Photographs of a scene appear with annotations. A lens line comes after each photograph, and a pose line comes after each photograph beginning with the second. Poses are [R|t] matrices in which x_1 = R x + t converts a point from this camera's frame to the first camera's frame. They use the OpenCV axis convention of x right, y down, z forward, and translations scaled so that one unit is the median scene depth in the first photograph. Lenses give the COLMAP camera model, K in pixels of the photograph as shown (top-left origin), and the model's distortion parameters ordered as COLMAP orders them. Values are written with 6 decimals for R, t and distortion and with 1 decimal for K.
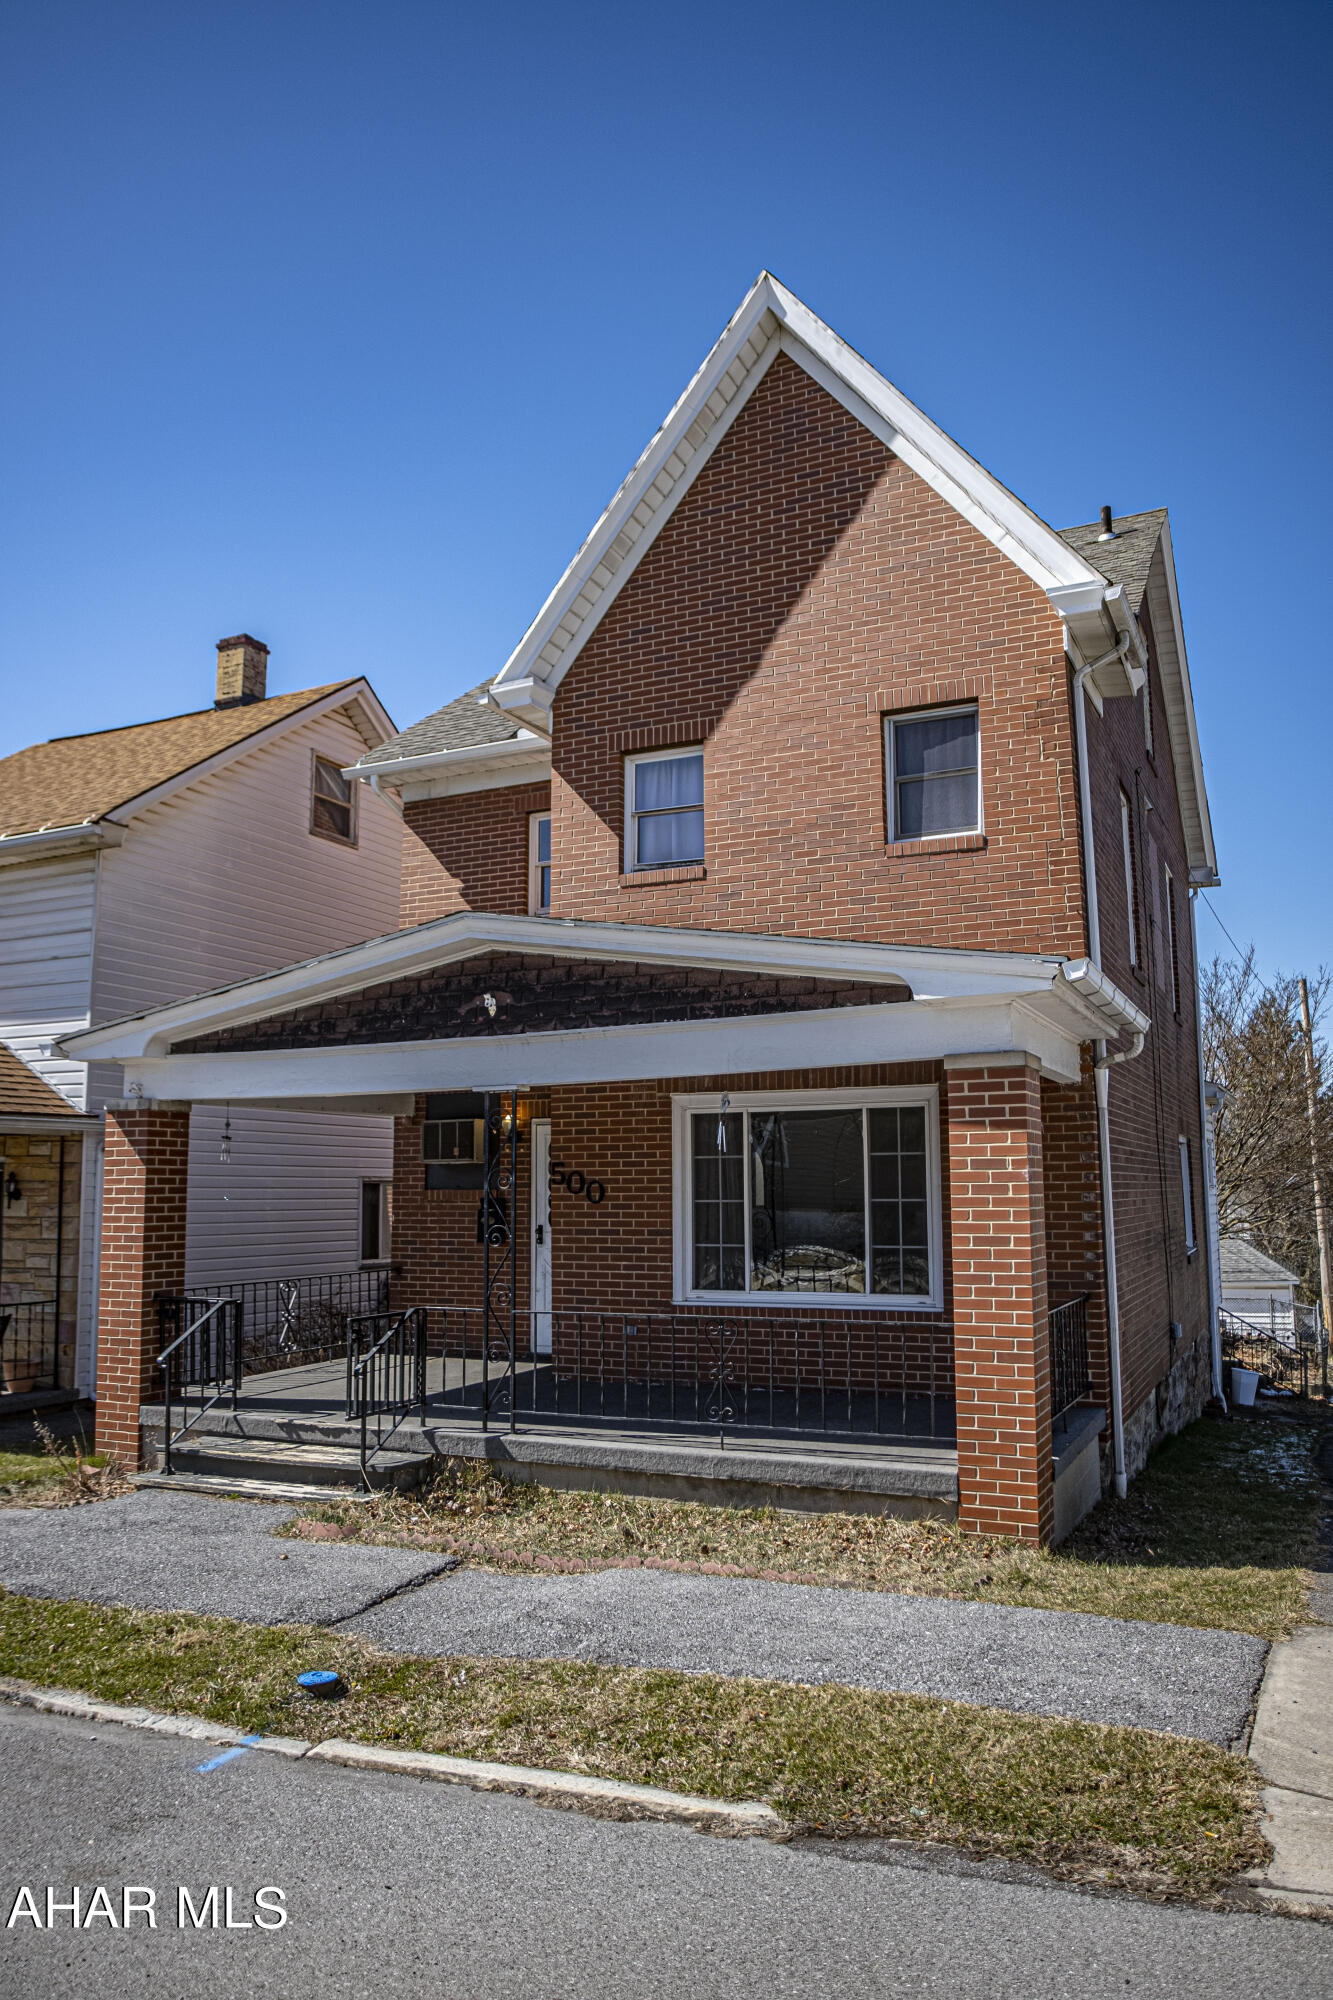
lens RADIAL K [[1458.5, 0, 645.5], [0, 1458.5, 1003.6], [0, 0, 1]] dist [-0.085957, 0.066358]
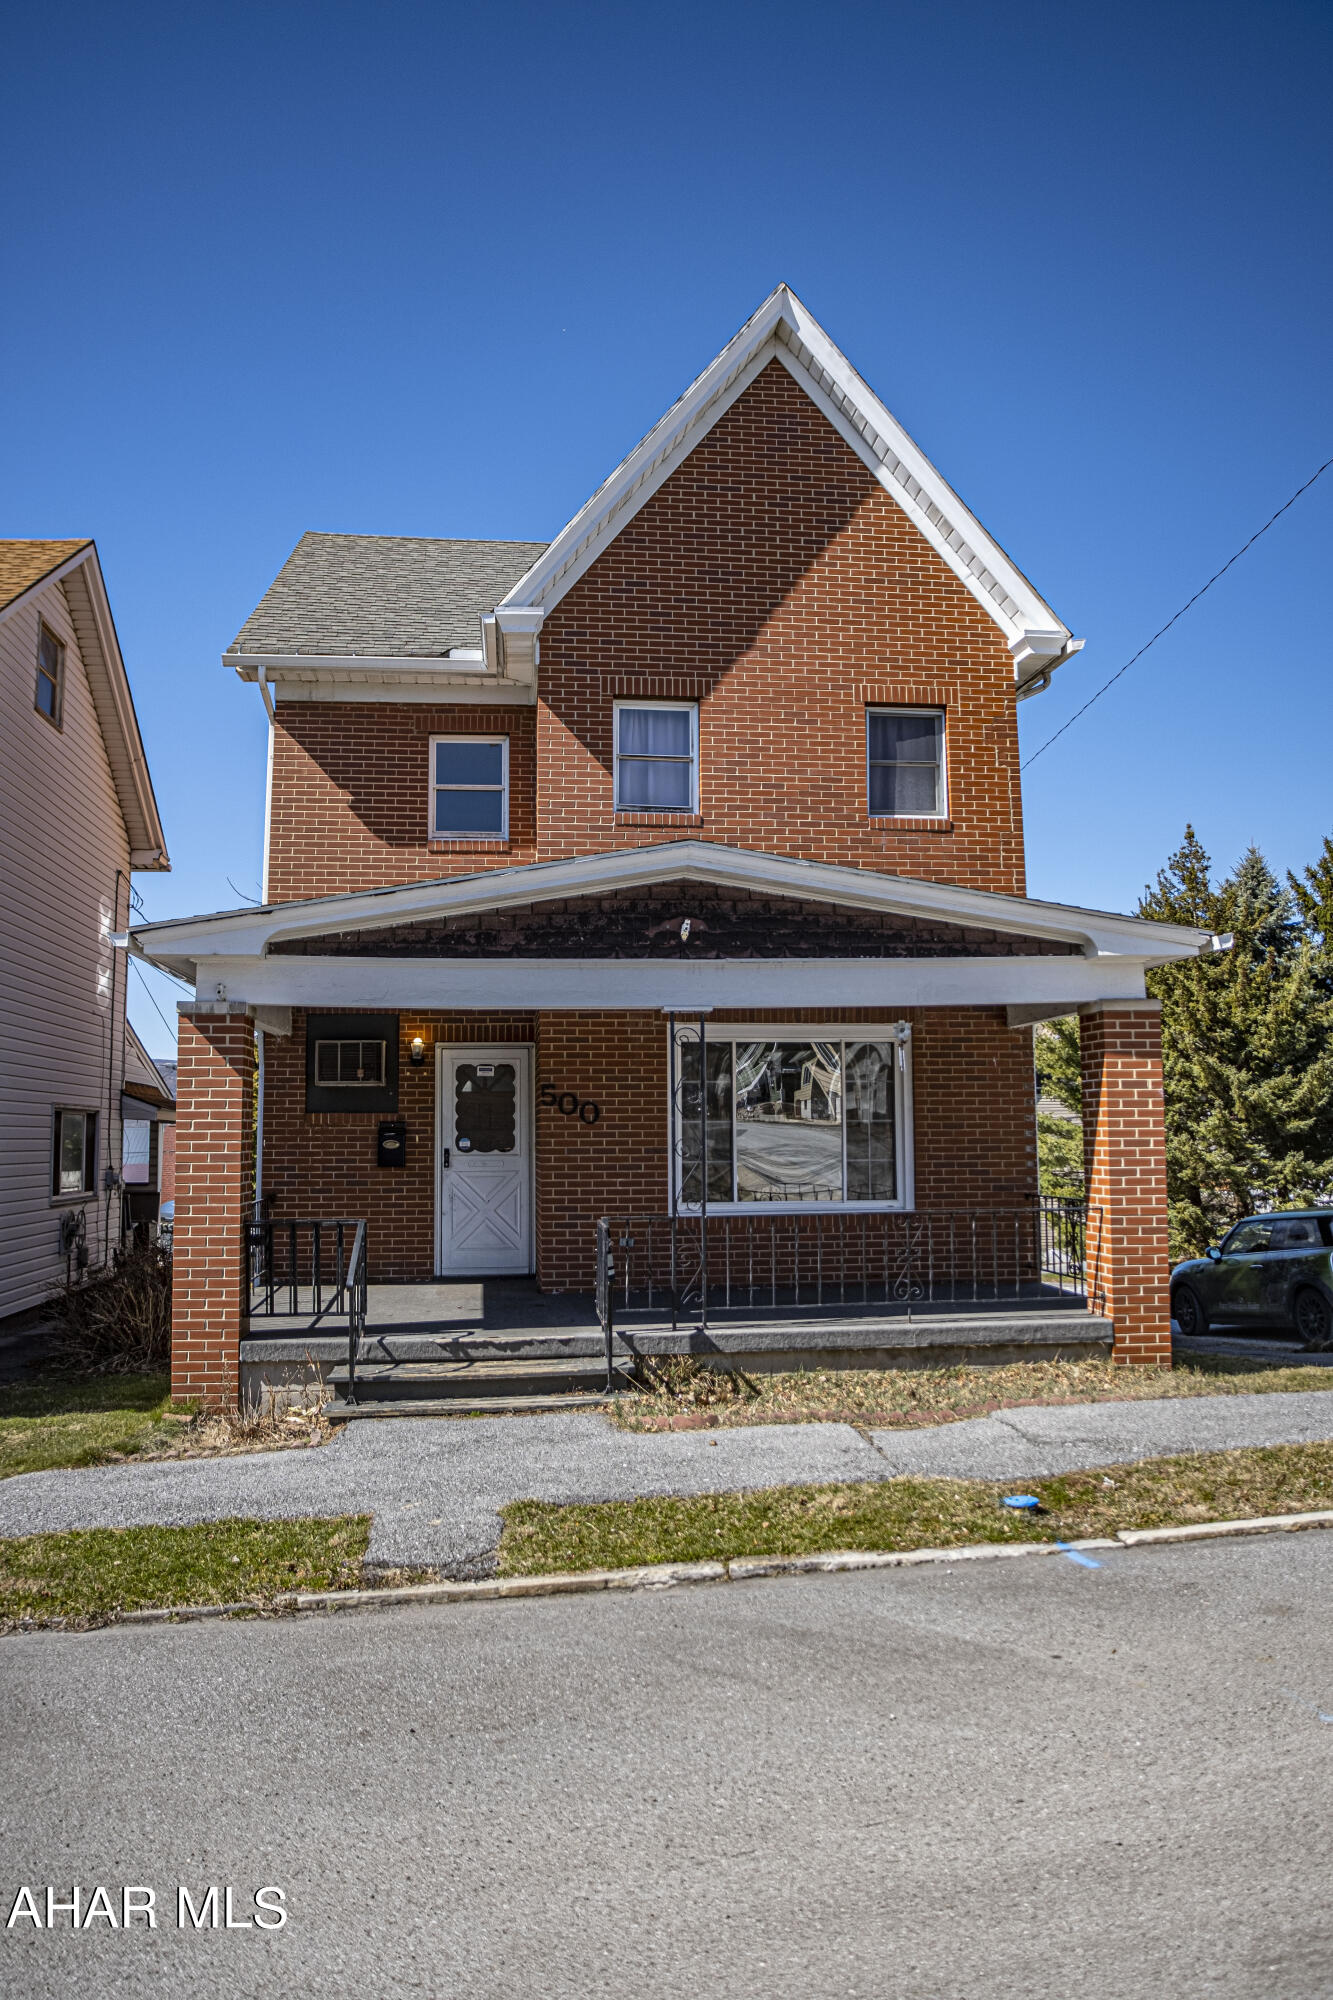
lens RADIAL K [[1450.8, 0, 707.2], [0, 1450.8, 1003.9], [0, 0, 1]] dist [-0.078667, 0.065401]
pose [[0.834924, 0.050591, 0.548035, -0.611011], [-0.068072, 0.997613, 0.011613, 0.037731], [-0.546139, -0.047002, 0.836375, 0.097166]]
